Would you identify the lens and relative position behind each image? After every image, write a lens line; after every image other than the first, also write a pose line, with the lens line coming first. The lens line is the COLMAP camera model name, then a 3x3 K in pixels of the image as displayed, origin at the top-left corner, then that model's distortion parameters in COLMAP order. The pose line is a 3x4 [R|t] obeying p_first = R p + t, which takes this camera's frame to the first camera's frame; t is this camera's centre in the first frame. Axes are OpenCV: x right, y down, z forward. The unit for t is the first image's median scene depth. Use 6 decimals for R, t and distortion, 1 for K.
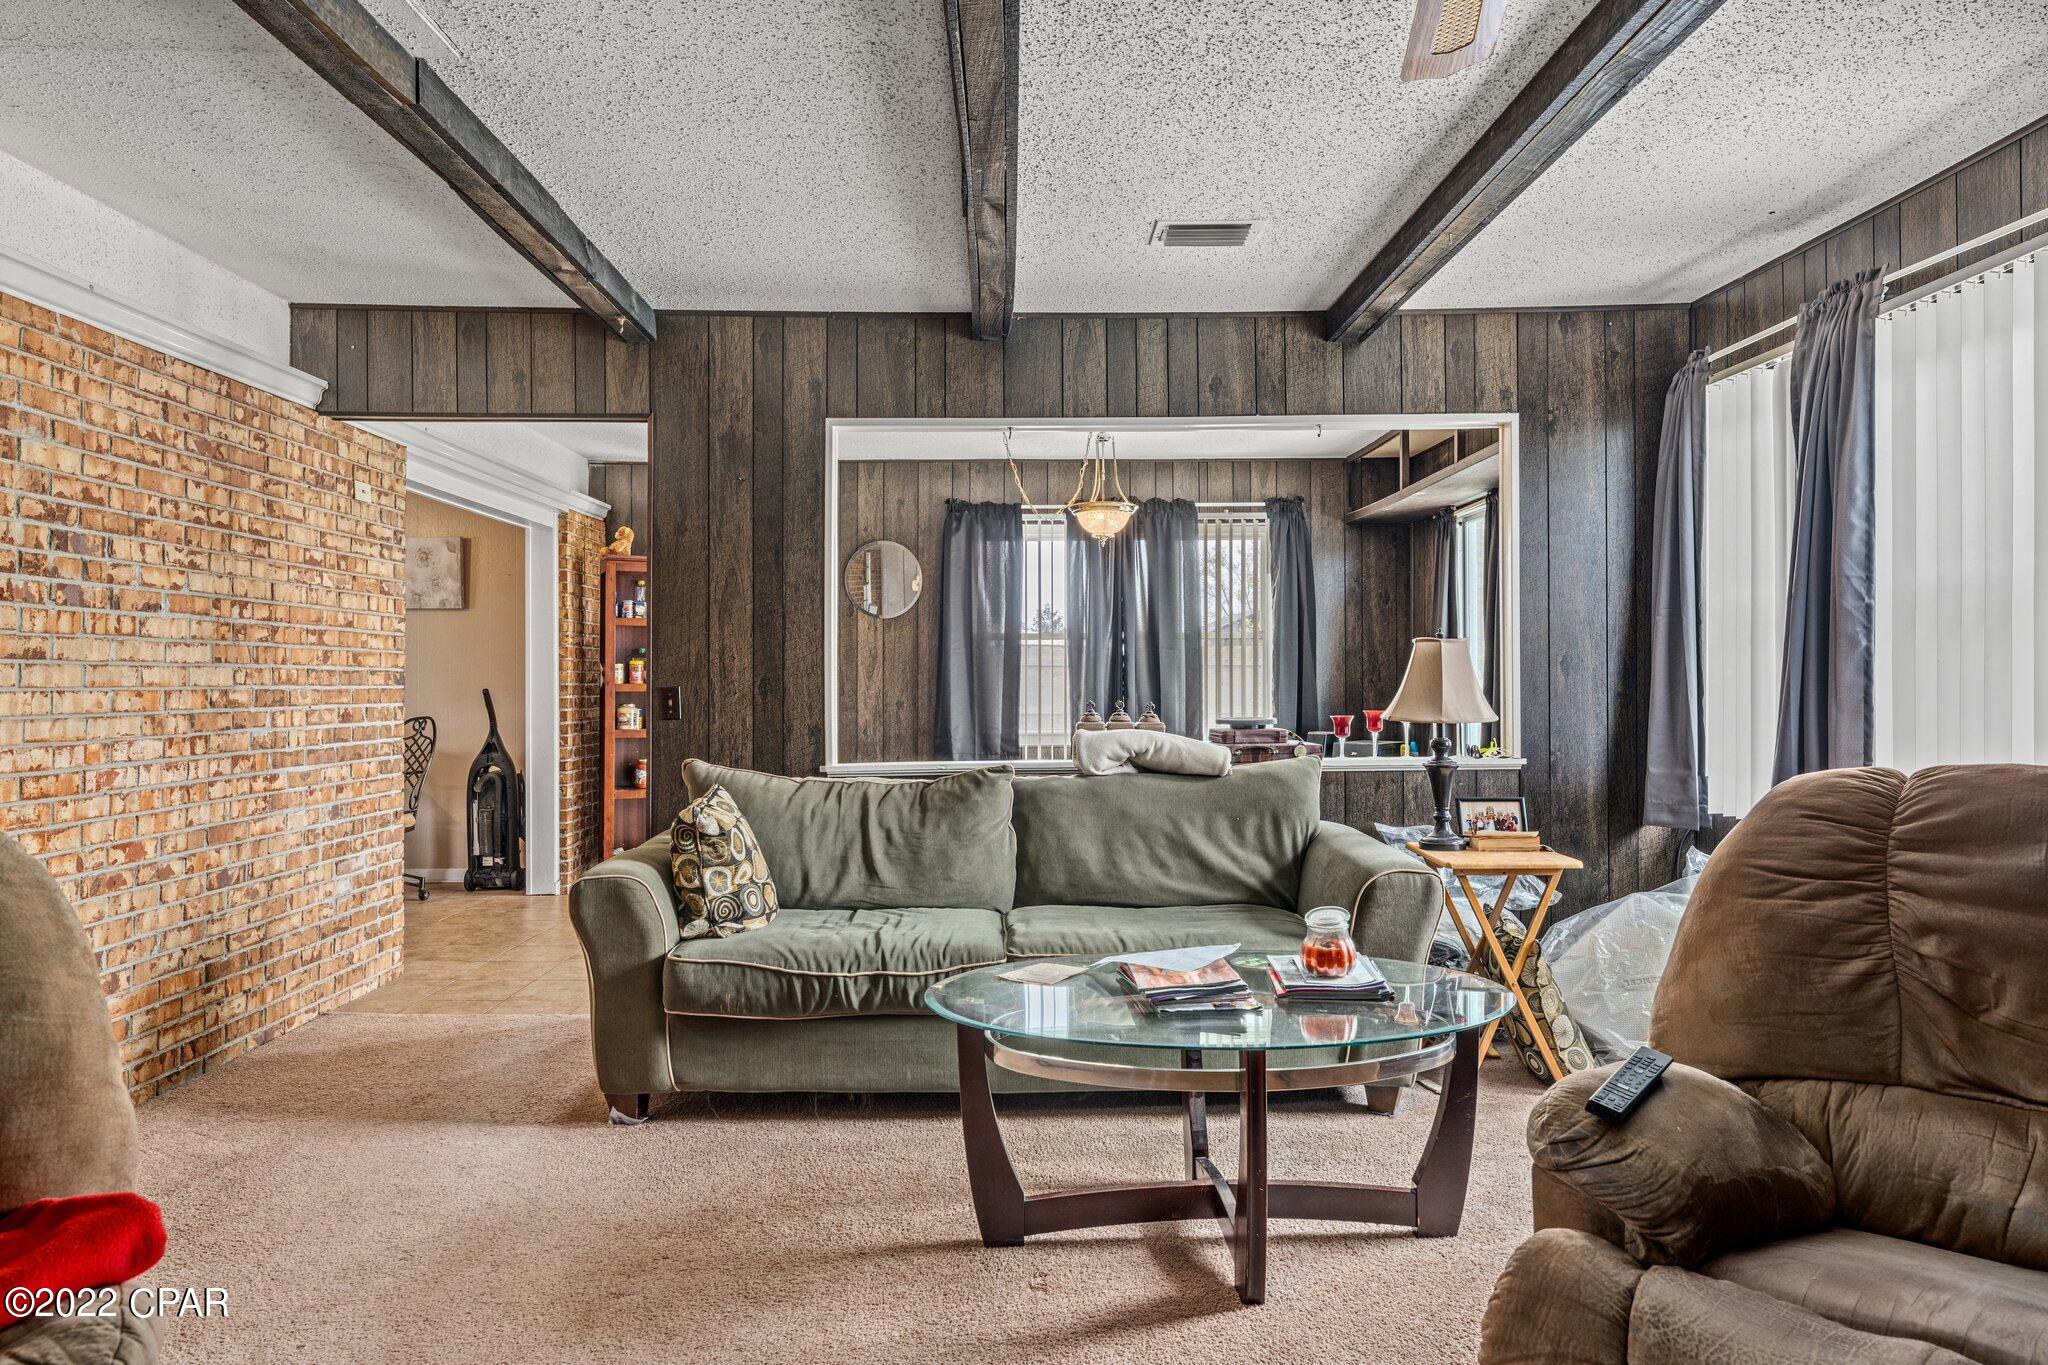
lens RADIAL K [[1277.9, 0, 1020.4], [0, 1277.9, 678.0], [0, 0, 1]] dist [0.008844, -0.002355]
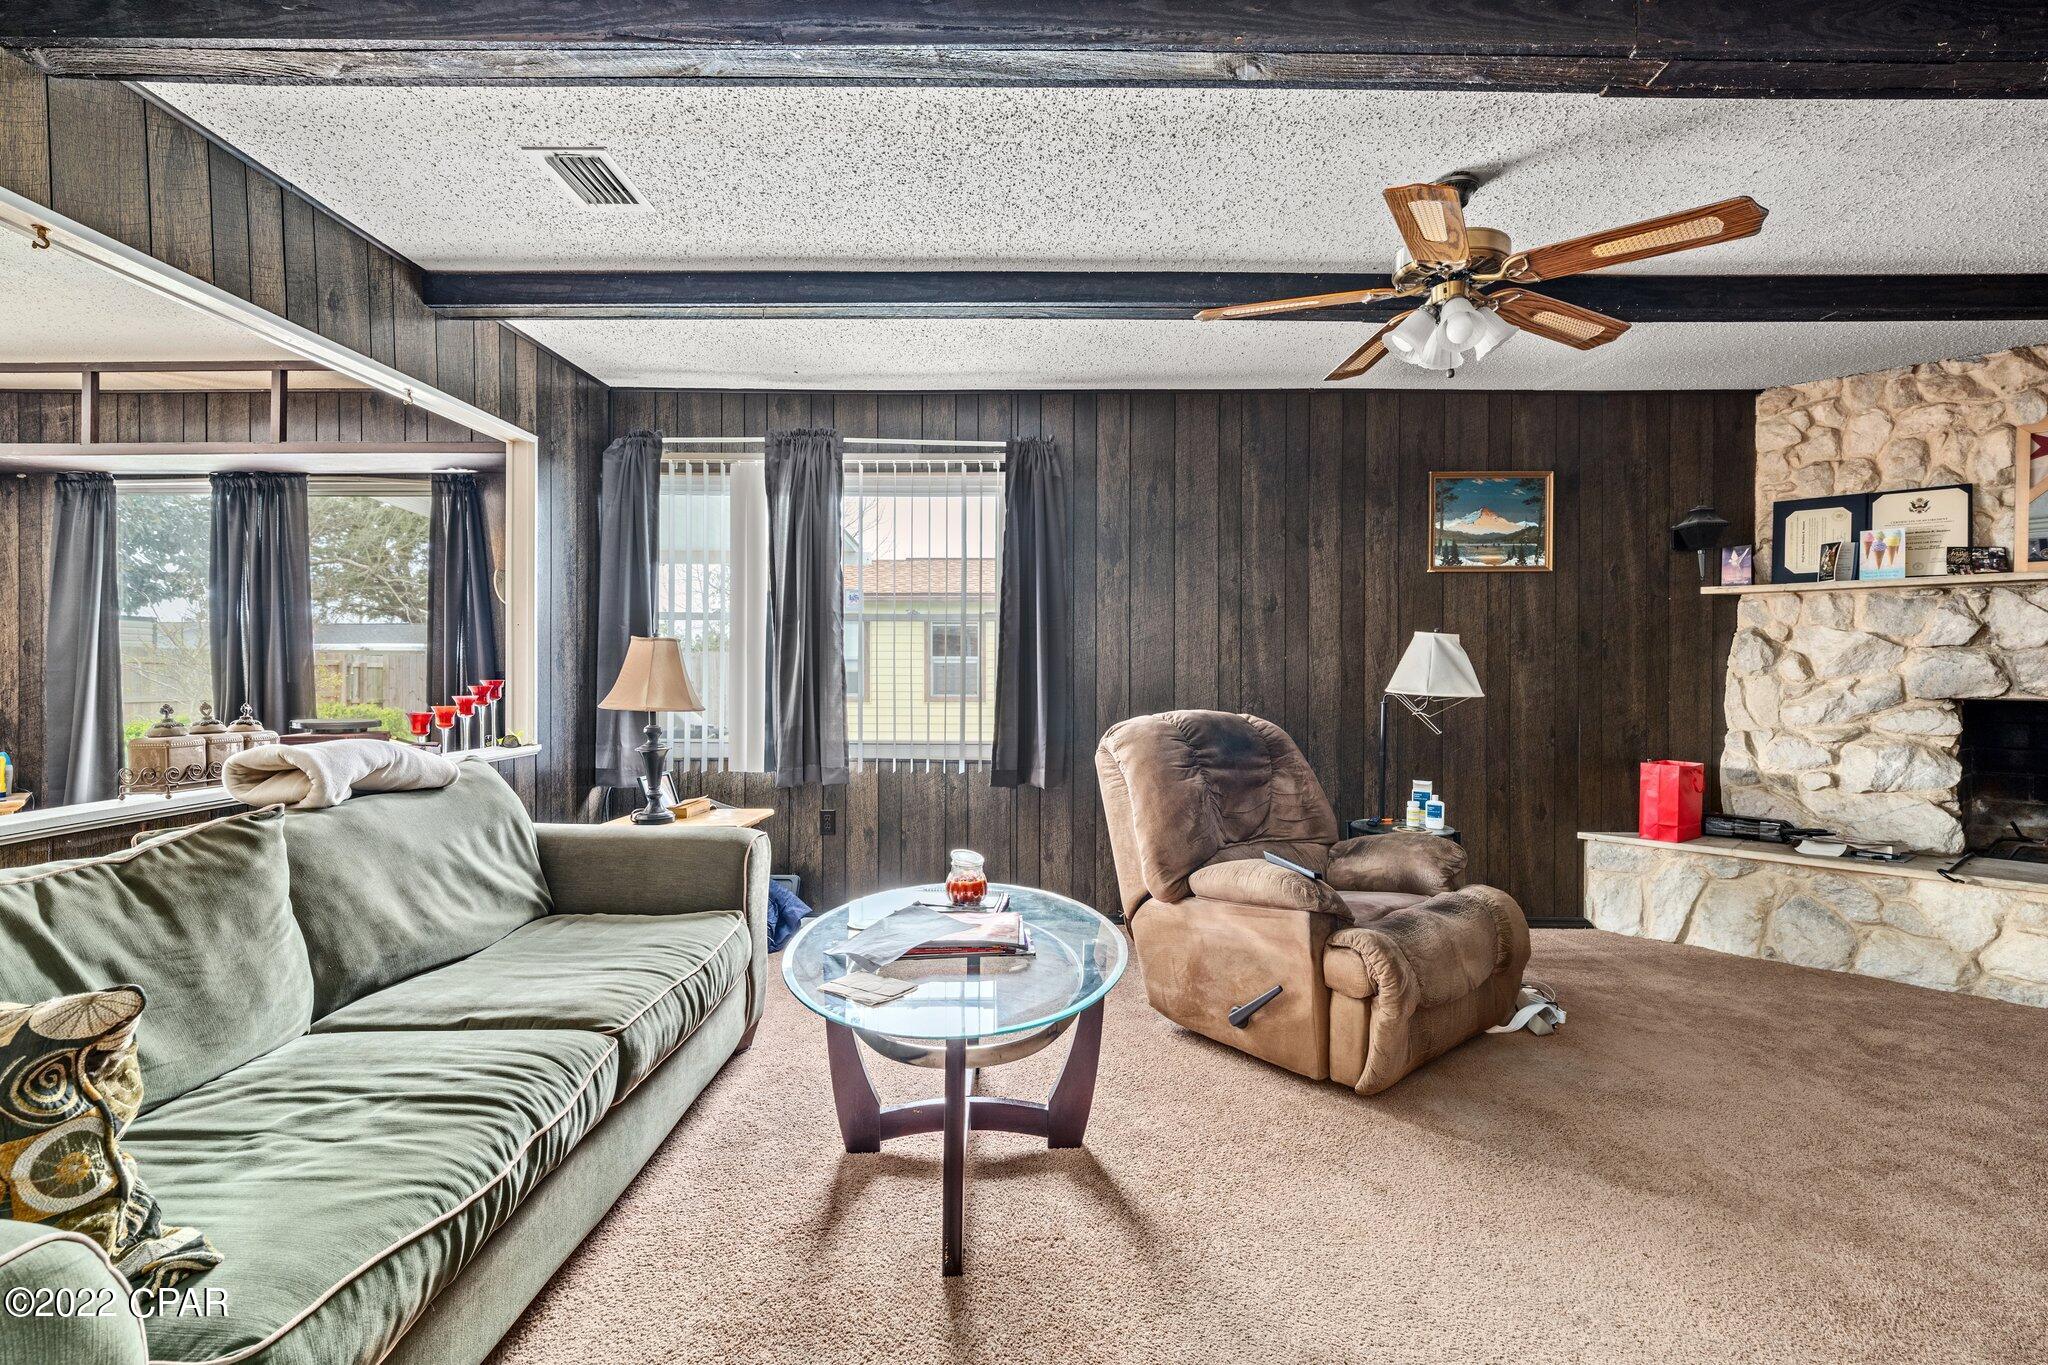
lens RADIAL K [[917.2, 0, 1039.5], [0, 917.2, 675.8], [0, 0, 1]] dist [0.002604, -0.002161]
pose [[0.012151, 0.002117, 0.999924, -0.460101], [-0.002463, 0.999995, -0.002087, 0.003768], [-0.999923, -0.002437, 0.012156, 0.615161]]
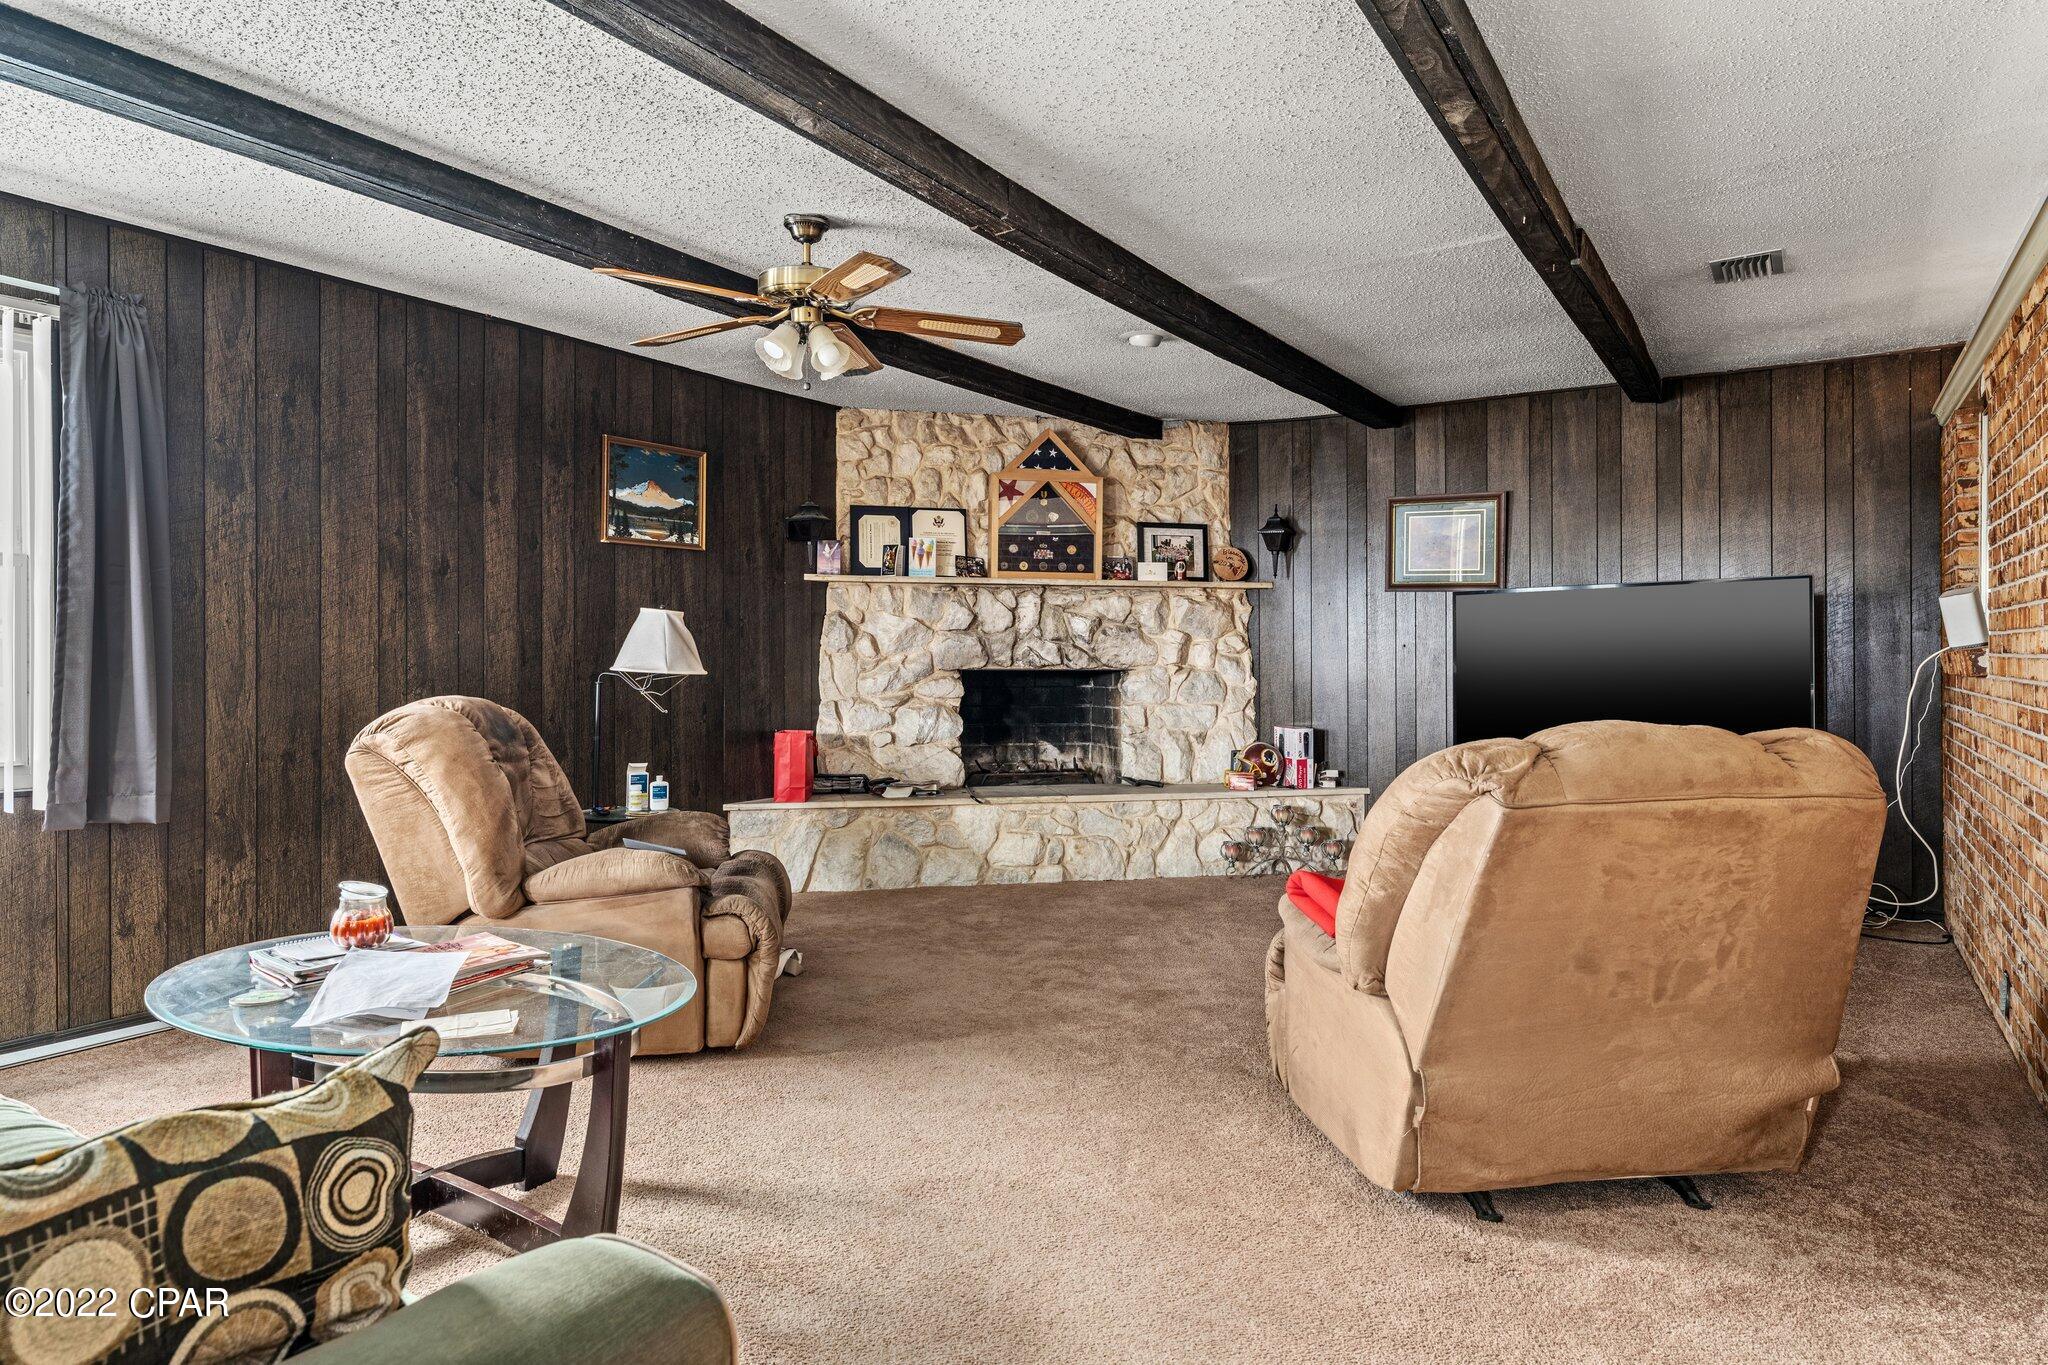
lens RADIAL K [[1204.5, 0, 1030.4], [0, 1204.5, 652.7], [0, 0, 1]] dist [0.002083, -0.004710]
pose [[-0.841826, 0.004680, 0.539729, -0.477310], [0.003810, 0.999989, -0.002728, 0.004559], [-0.539736, -0.000240, -0.841835, 1.017060]]
